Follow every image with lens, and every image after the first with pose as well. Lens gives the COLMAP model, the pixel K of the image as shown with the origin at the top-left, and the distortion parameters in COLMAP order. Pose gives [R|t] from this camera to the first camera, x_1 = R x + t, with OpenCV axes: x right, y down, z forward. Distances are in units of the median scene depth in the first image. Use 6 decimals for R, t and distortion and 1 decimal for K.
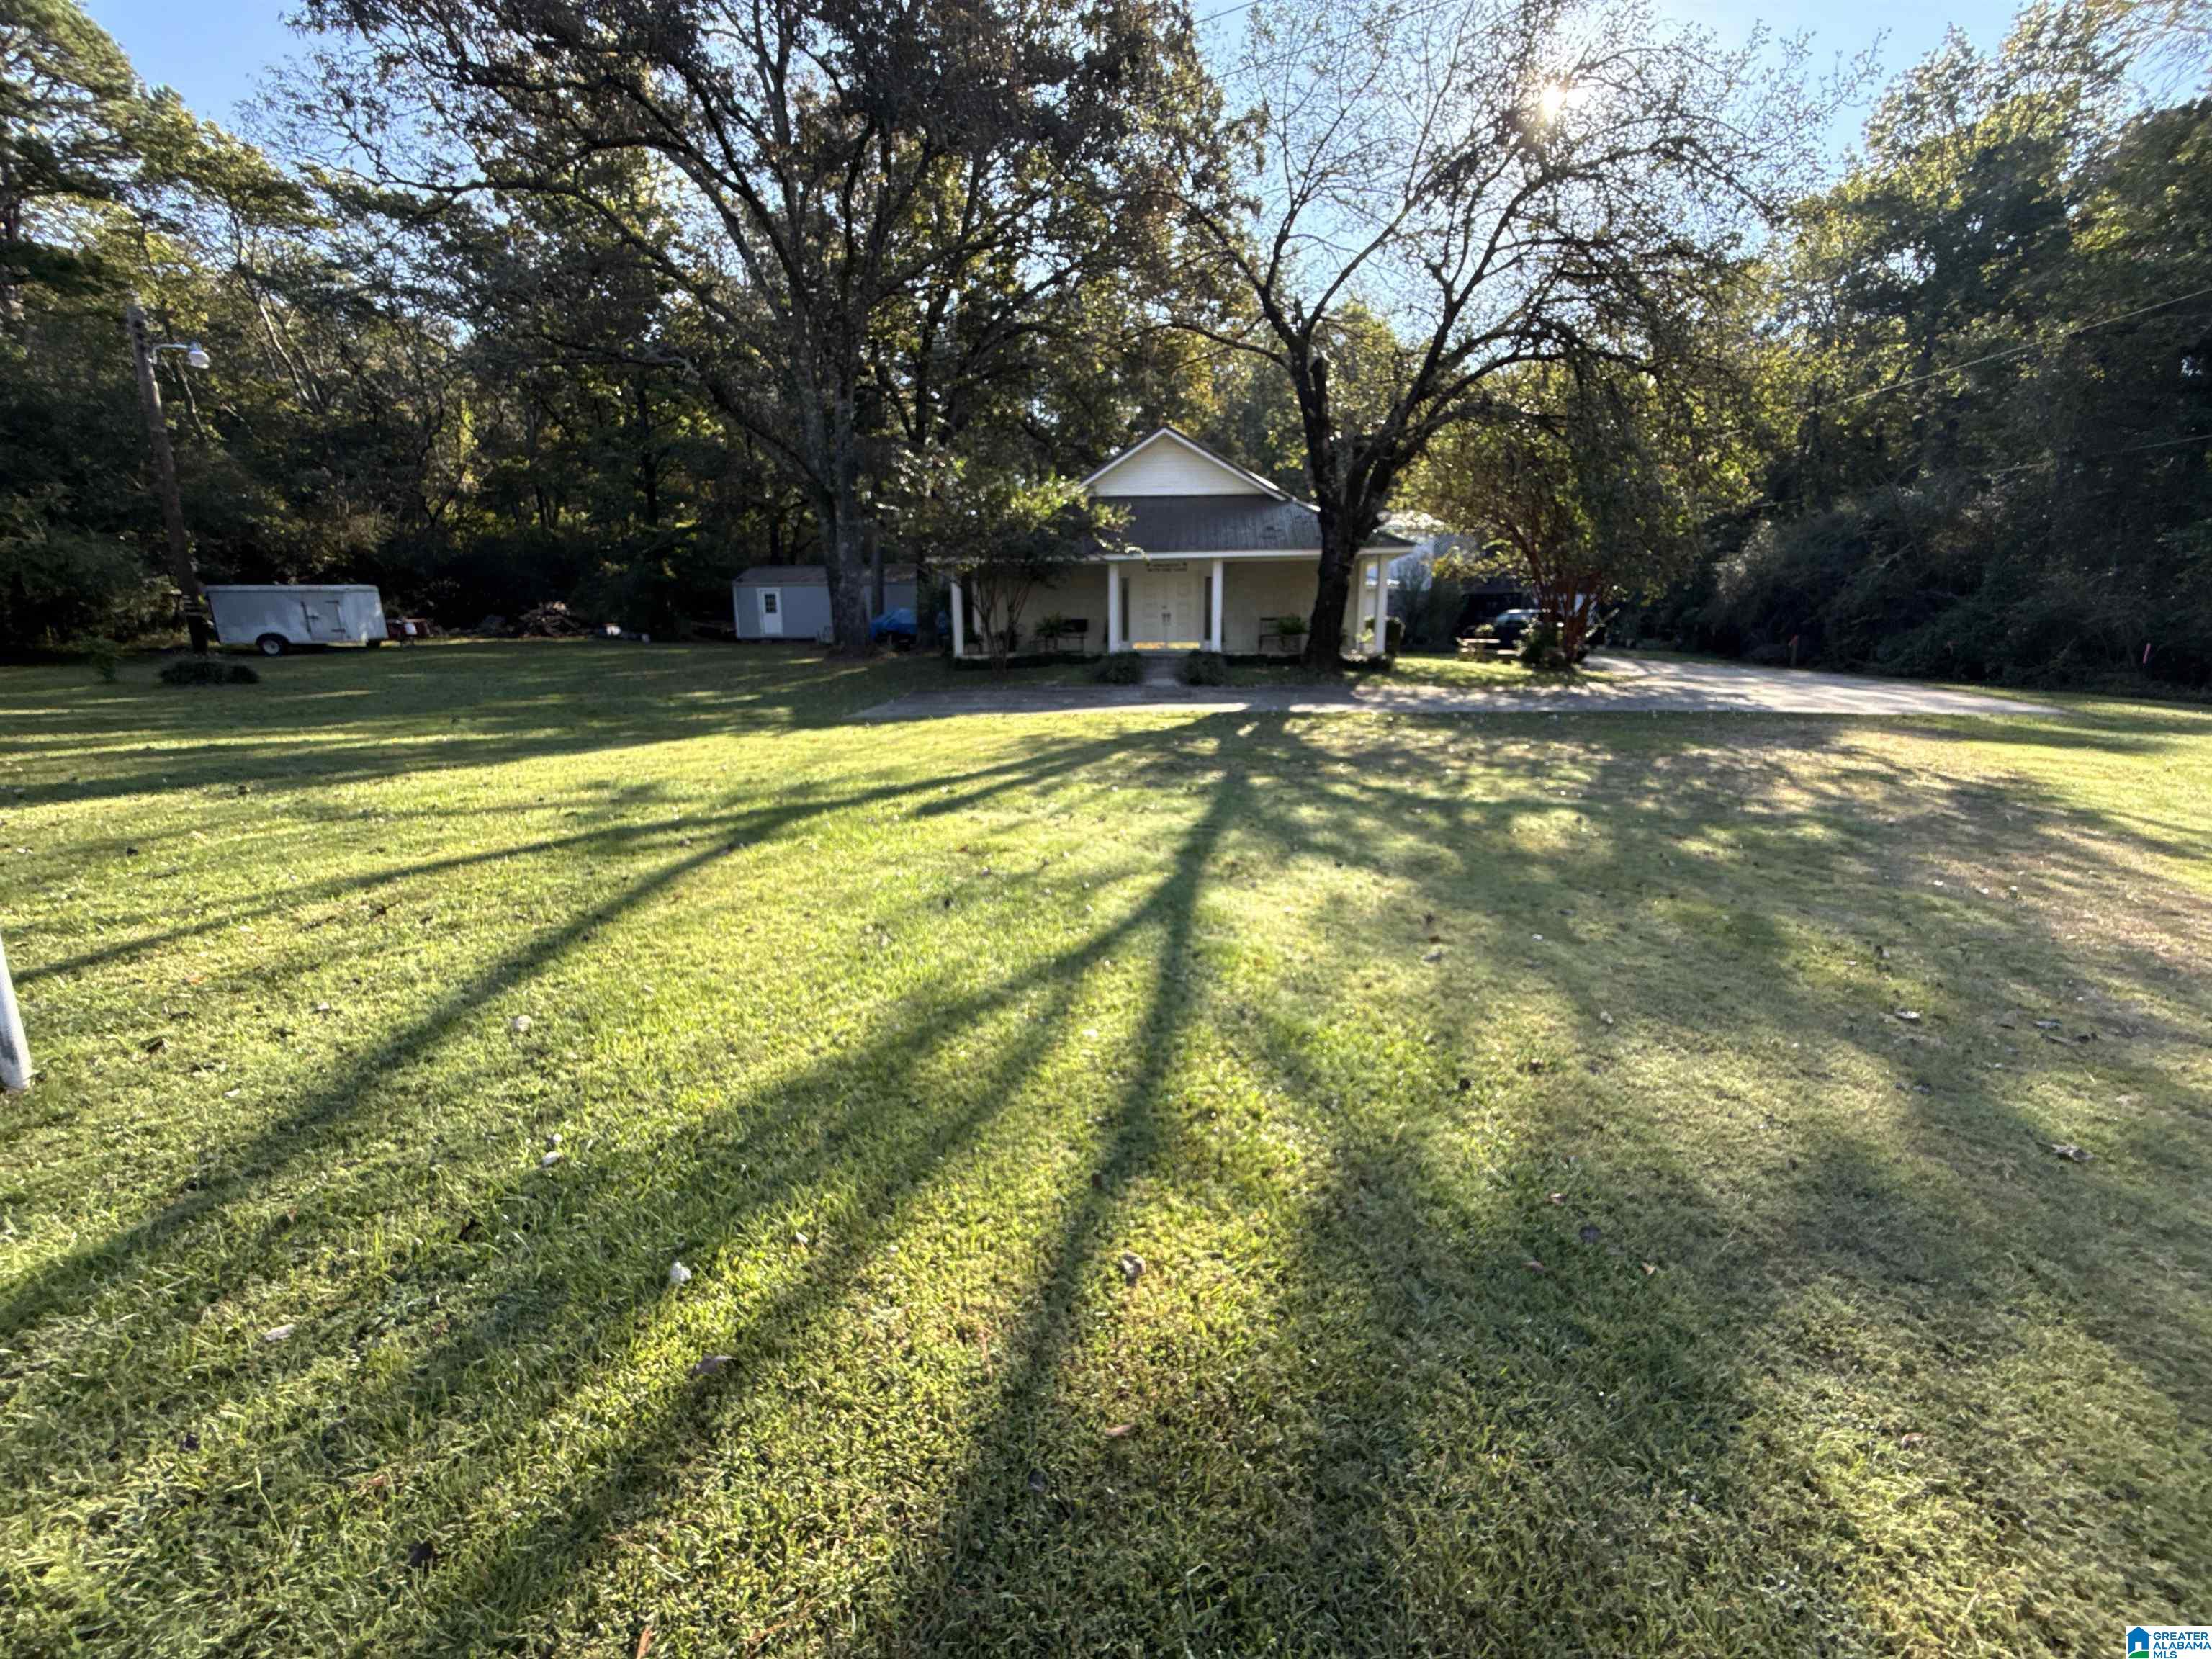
lens RADIAL K [[884.4, 0, 1106.0], [0, 884.4, 829.5], [0, 0, 1]] dist [0.001776, -0.000405]
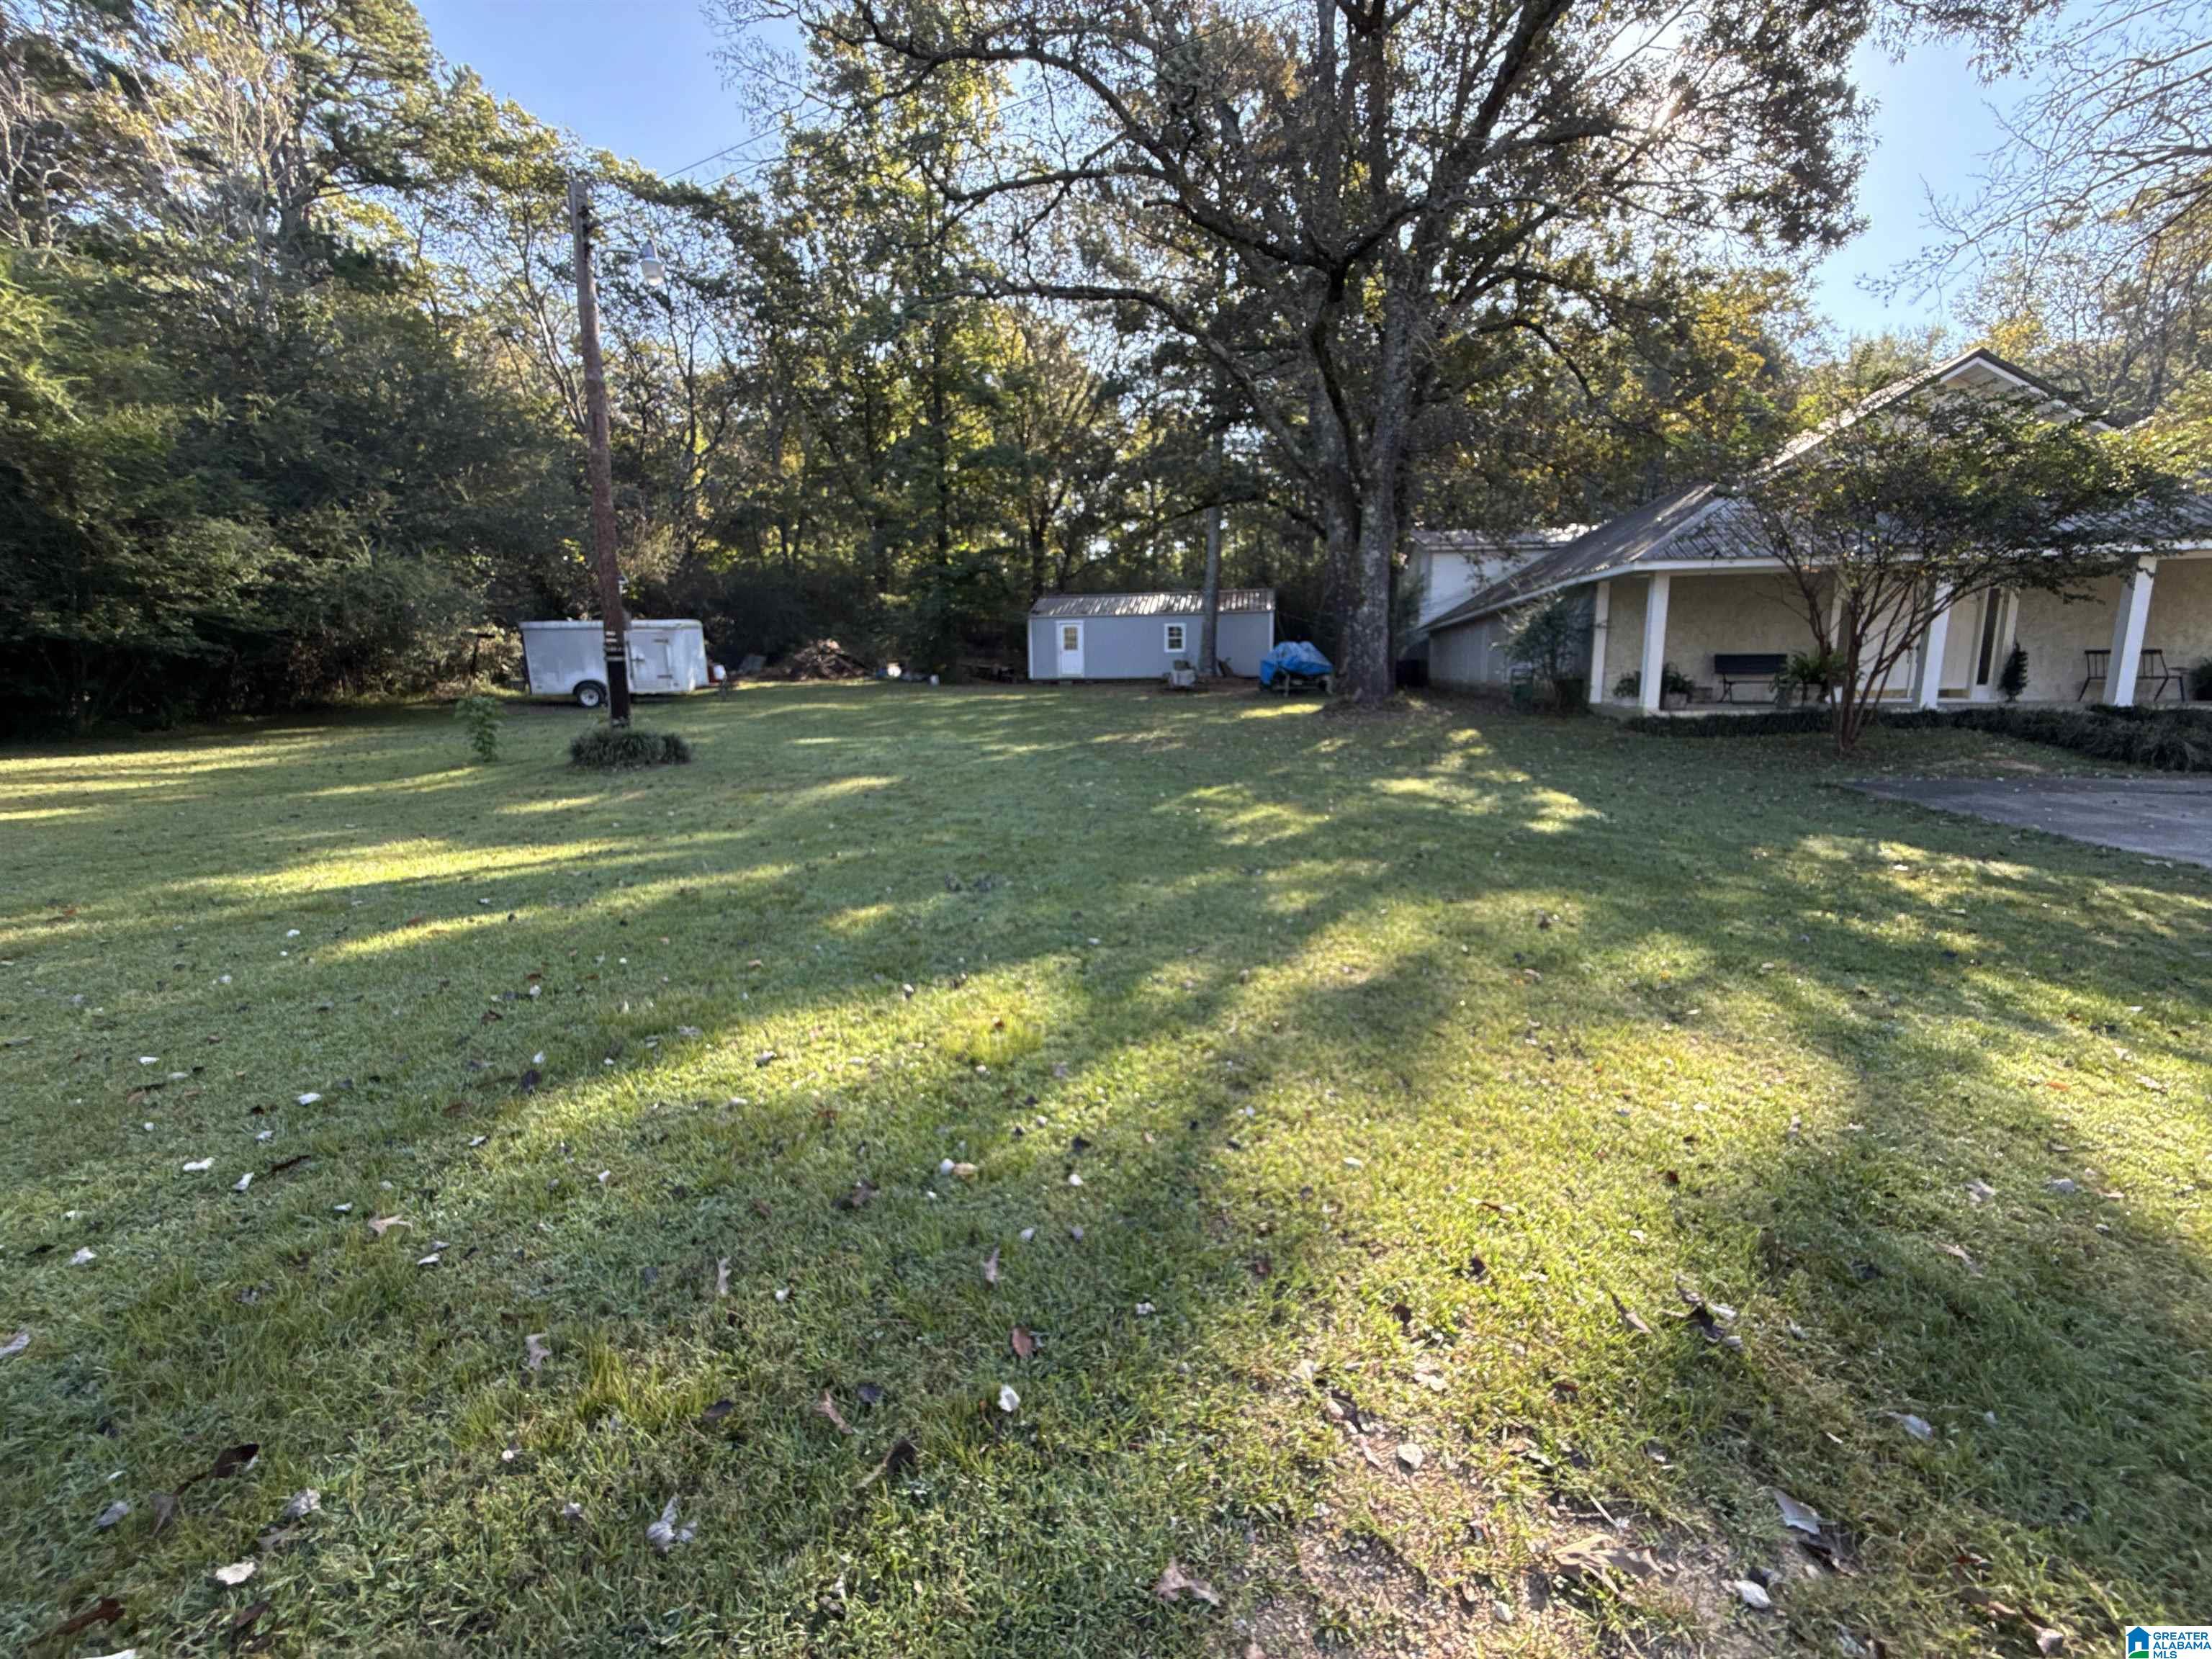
lens RADIAL K [[884.4, 0, 1106.0], [0, 884.4, 829.5], [0, 0, 1]] dist [0.001776, -0.000405]
pose [[0.995032, 0.014019, -0.098562, -0.594350], [-0.017550, 0.999231, -0.035049, -0.099827], [0.097995, 0.036605, 0.994513, 0.379643]]
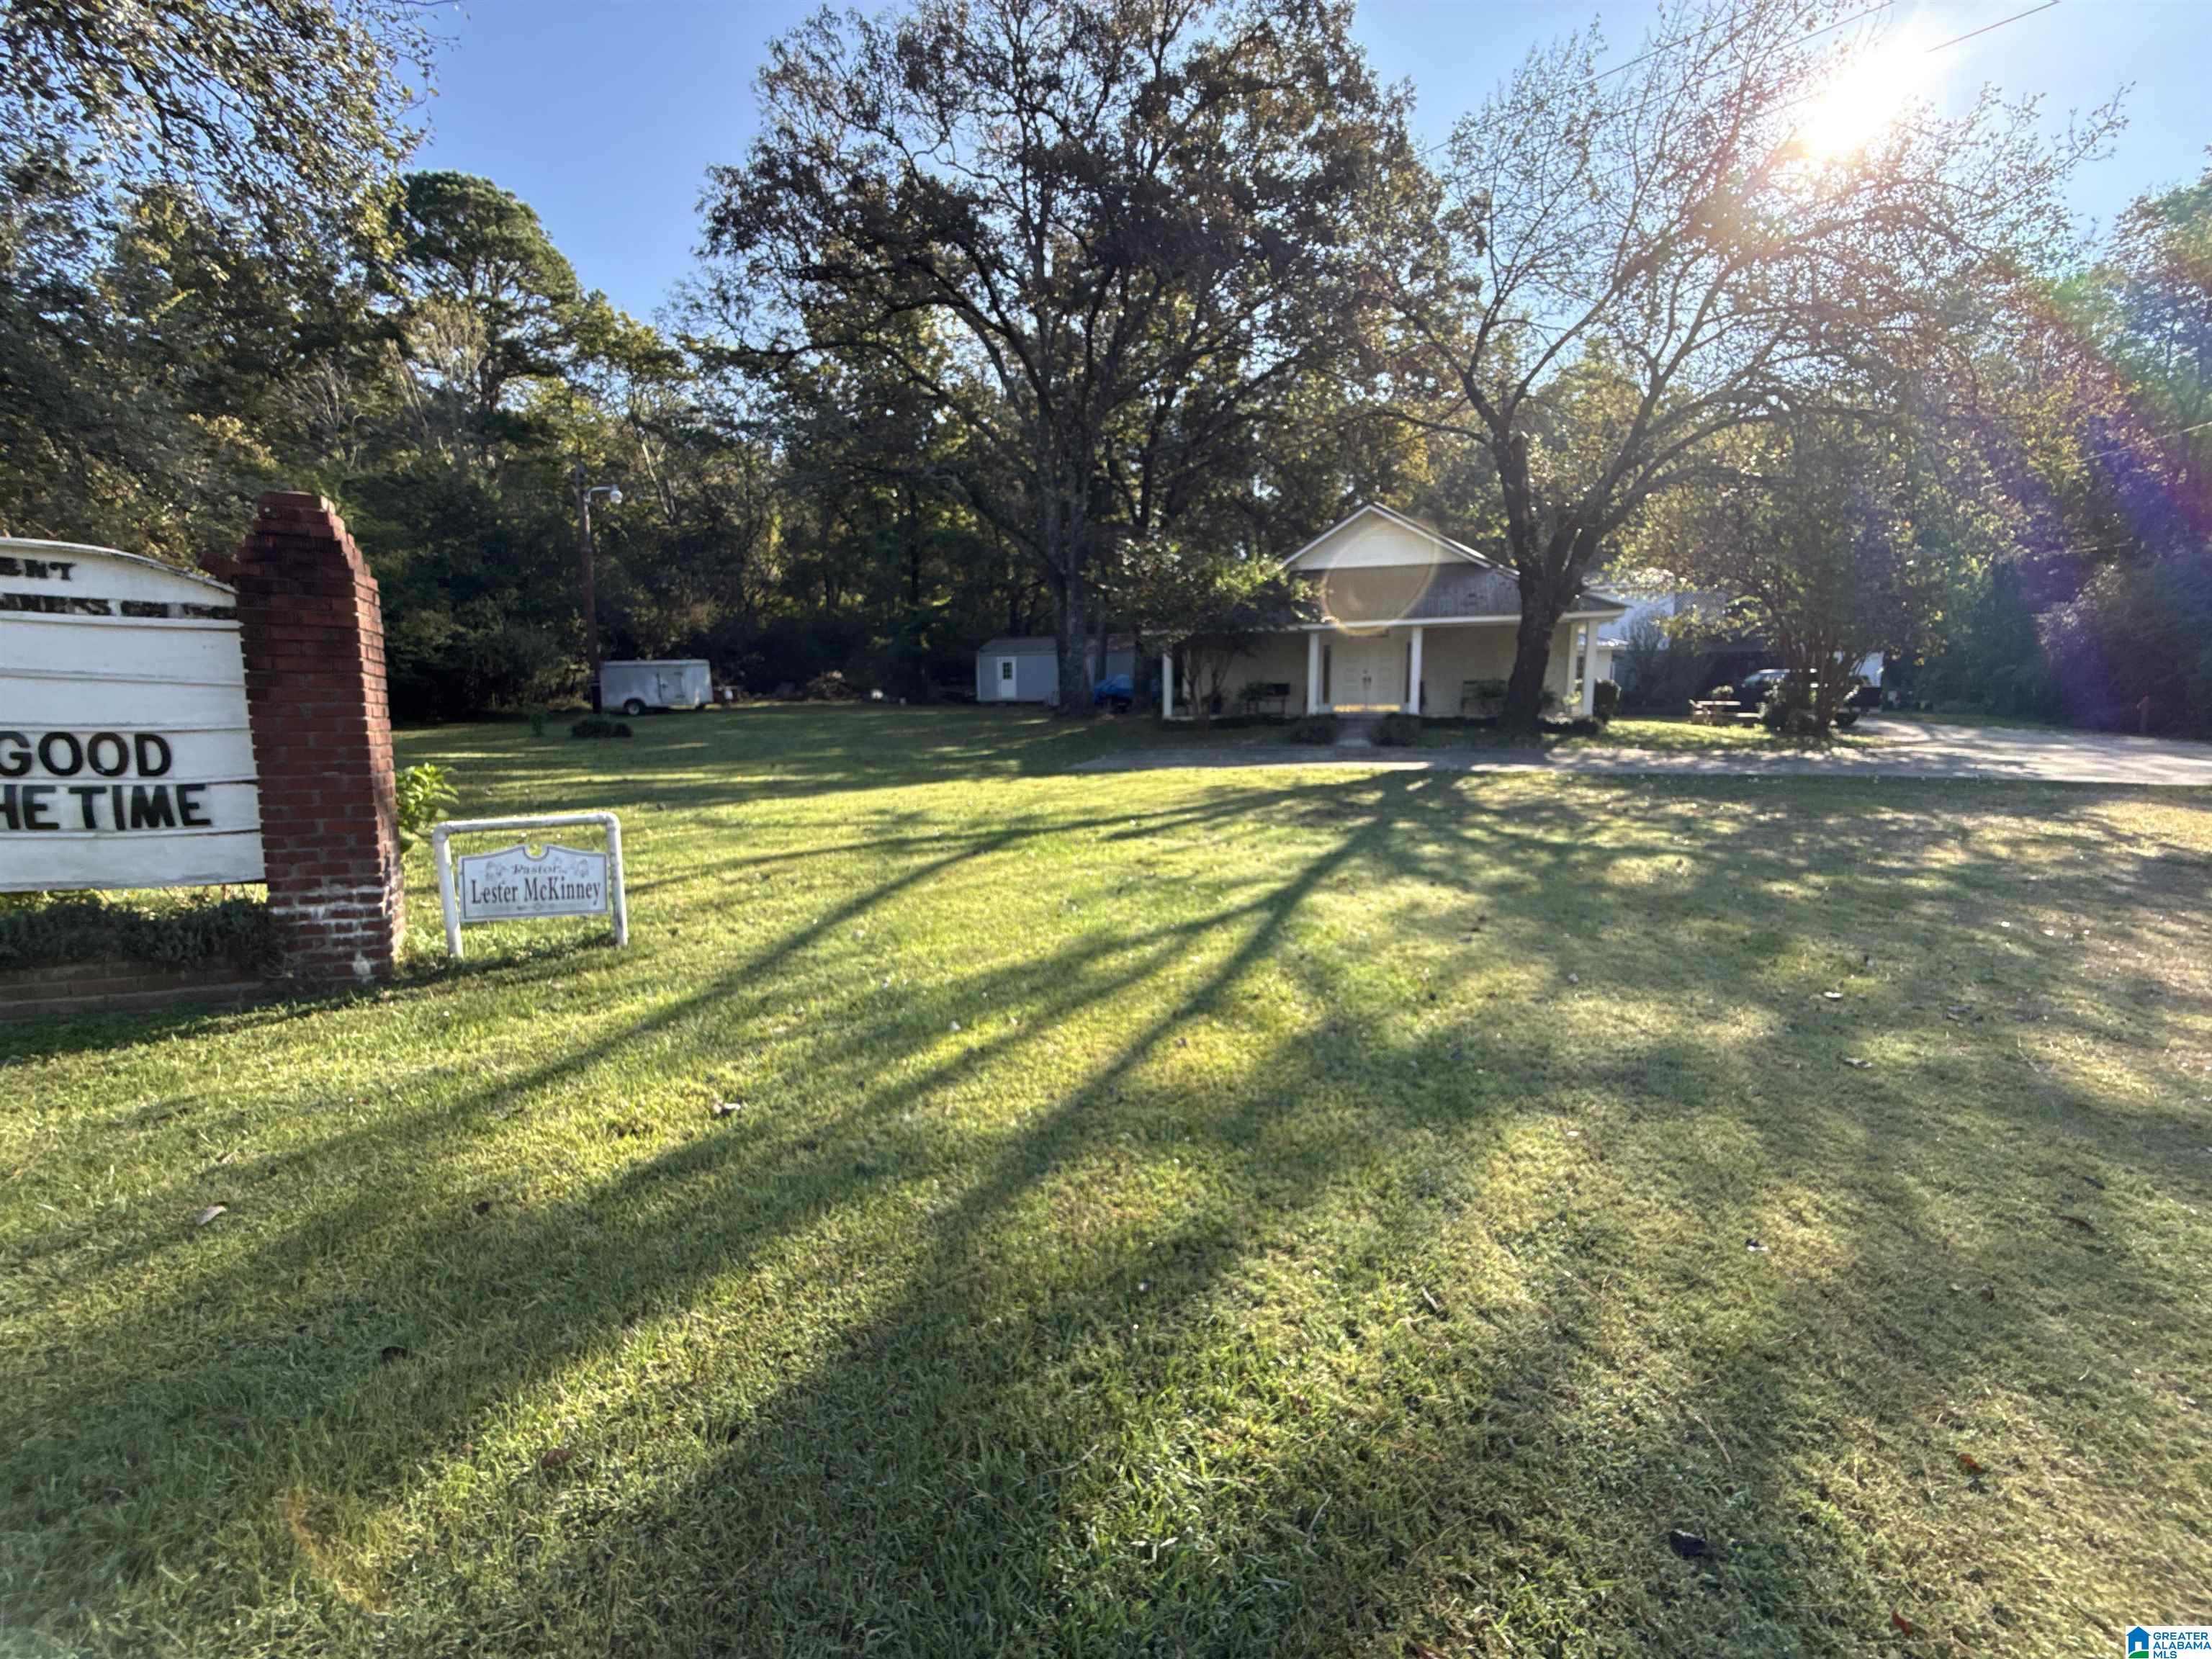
lens RADIAL K [[884.4, 0, 1106.0], [0, 884.4, 829.5], [0, 0, 1]] dist [0.001776, -0.000405]
pose [[0.970897, 0.032723, -0.237250, 0.029028], [-0.048793, 0.996872, -0.062180, 0.016696], [0.234473, 0.071946, 0.969457, -0.083923]]
